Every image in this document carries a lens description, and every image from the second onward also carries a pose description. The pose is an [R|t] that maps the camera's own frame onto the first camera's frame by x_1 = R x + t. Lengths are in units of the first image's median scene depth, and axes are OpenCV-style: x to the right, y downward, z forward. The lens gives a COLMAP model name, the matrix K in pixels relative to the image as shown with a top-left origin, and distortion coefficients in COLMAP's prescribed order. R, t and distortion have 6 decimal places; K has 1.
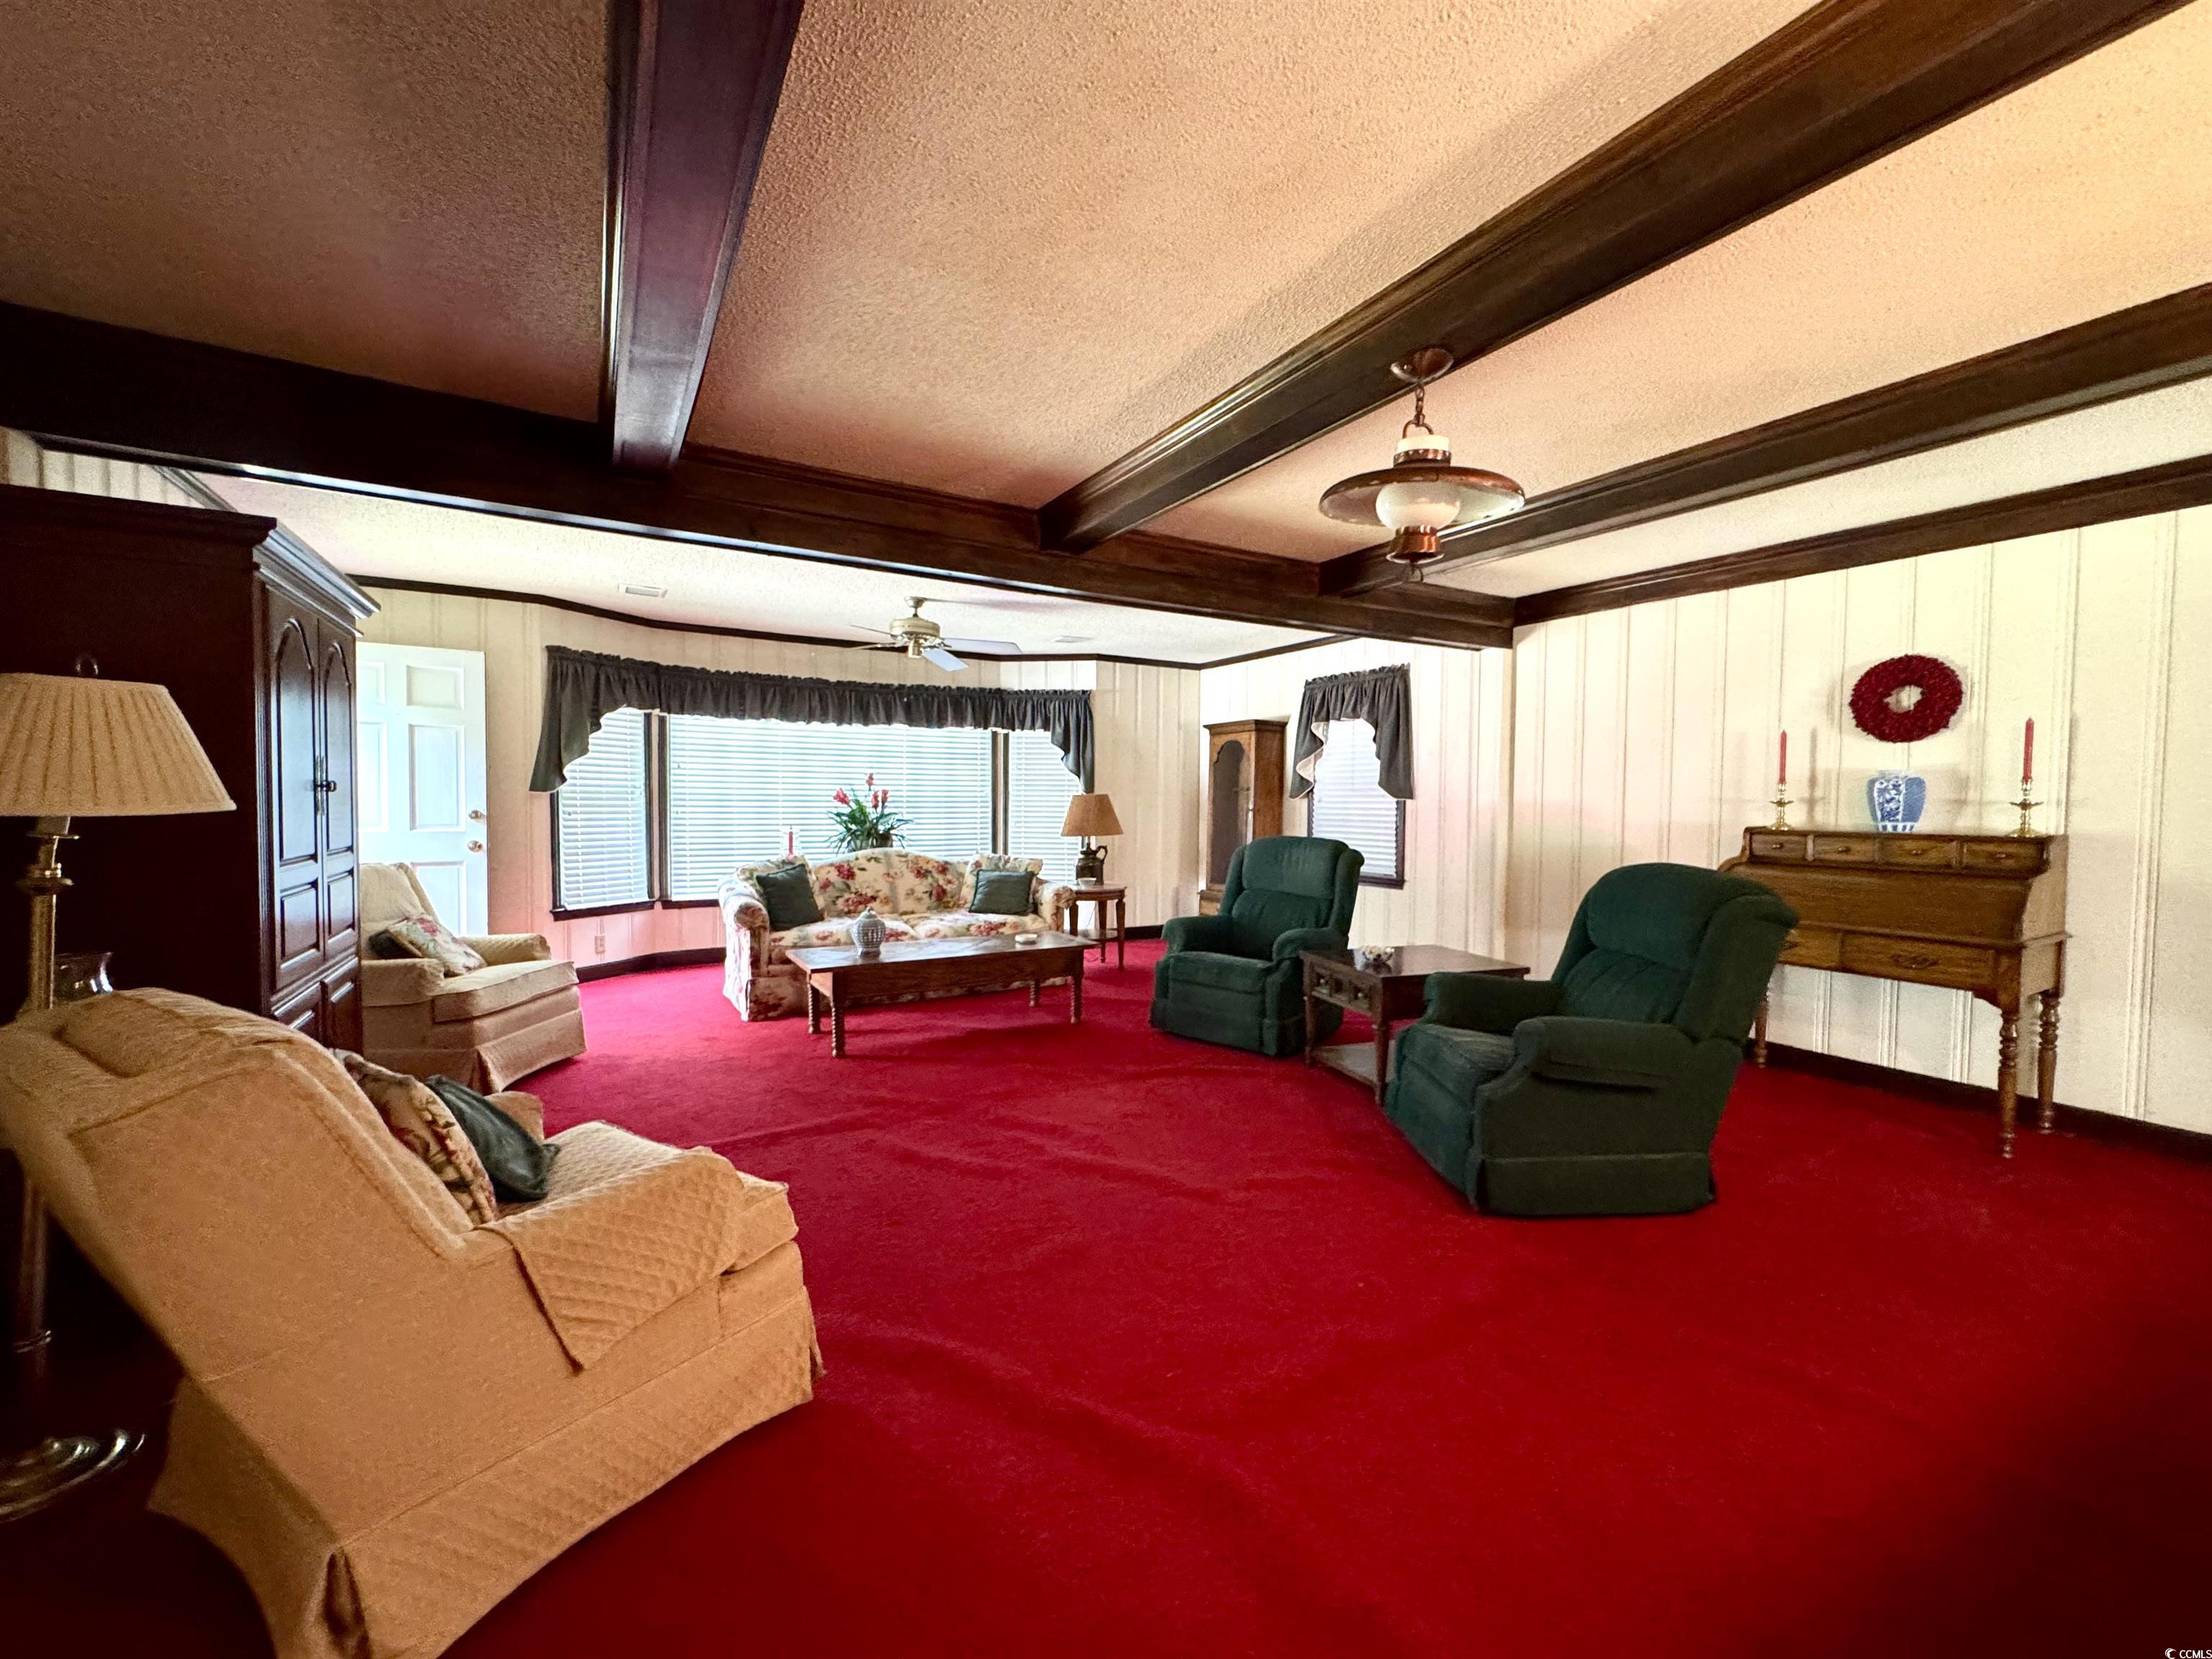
lens RADIAL K [[879.1, 0, 1106.0], [0, 879.1, 829.5], [0, 0, 1]] dist [0.000157, -0.000567]
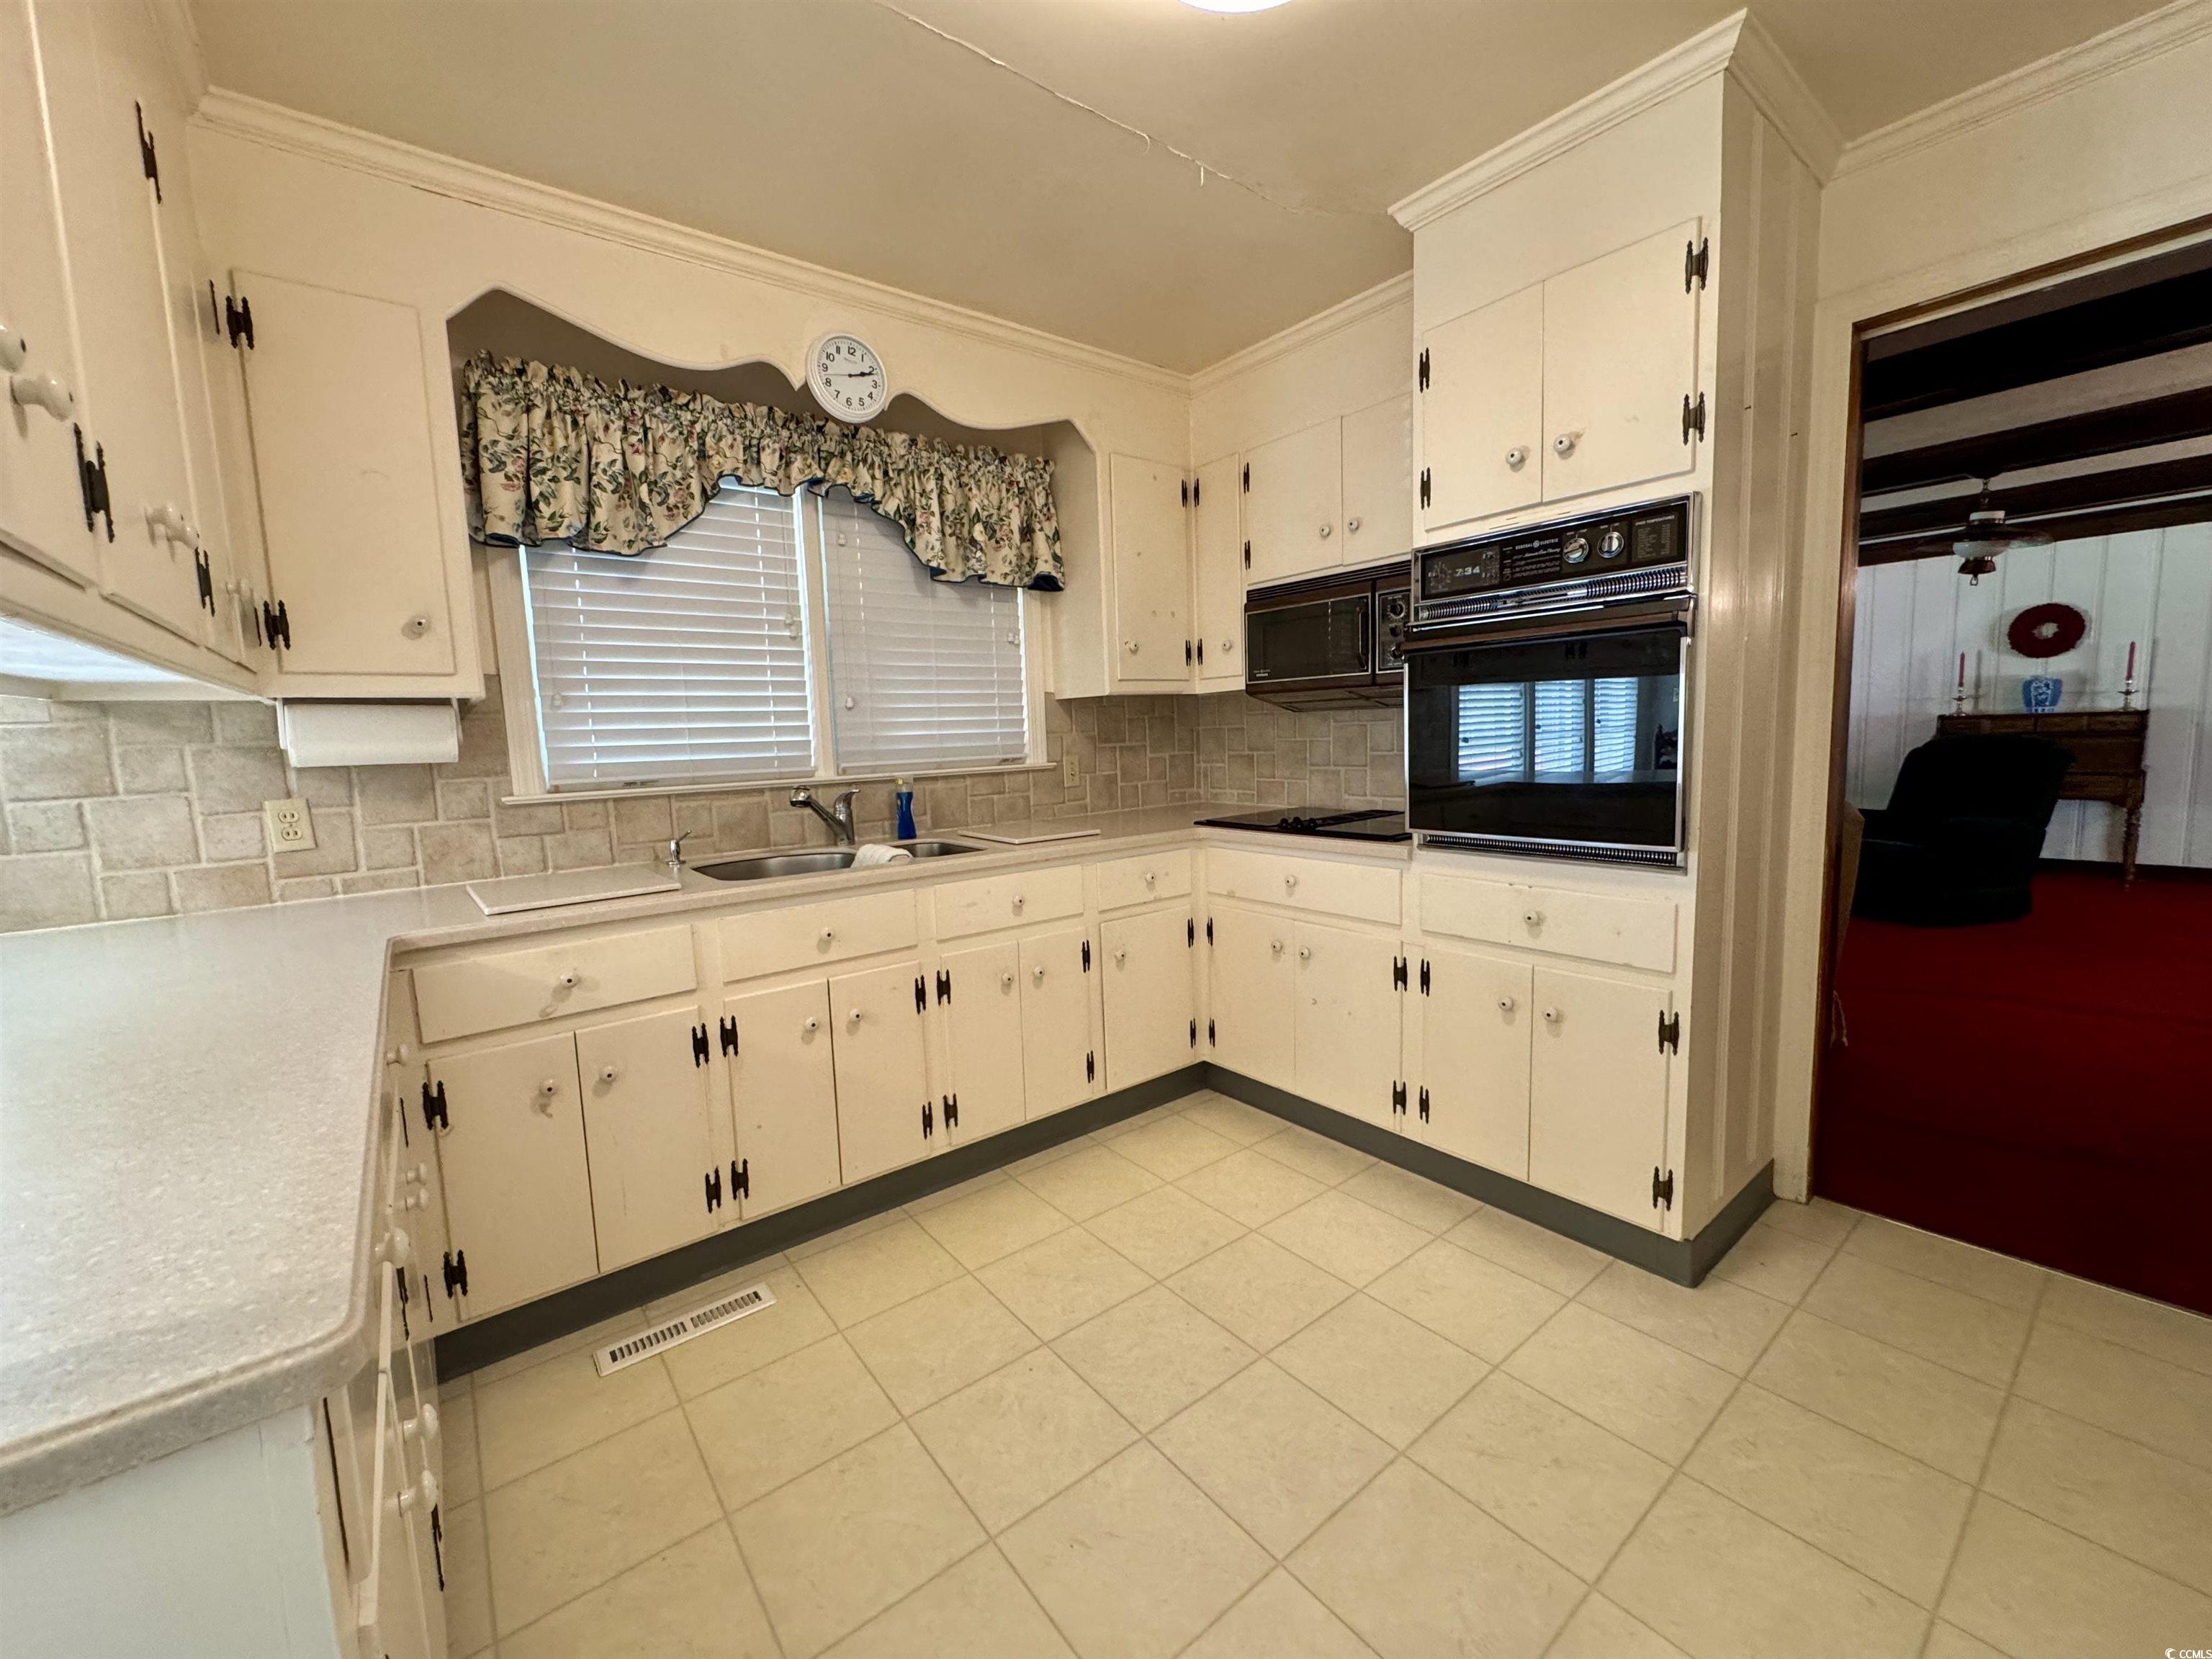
lens RADIAL K [[879.1, 0, 1106.0], [0, 879.1, 829.5], [0, 0, 1]] dist [0.000157, -0.000567]
pose [[0.989139, -0.067983, 0.130317, -0.650248], [0.057974, 0.995178, 0.079115, -0.007117], [-0.135067, -0.070700, 0.988311, -0.247714]]
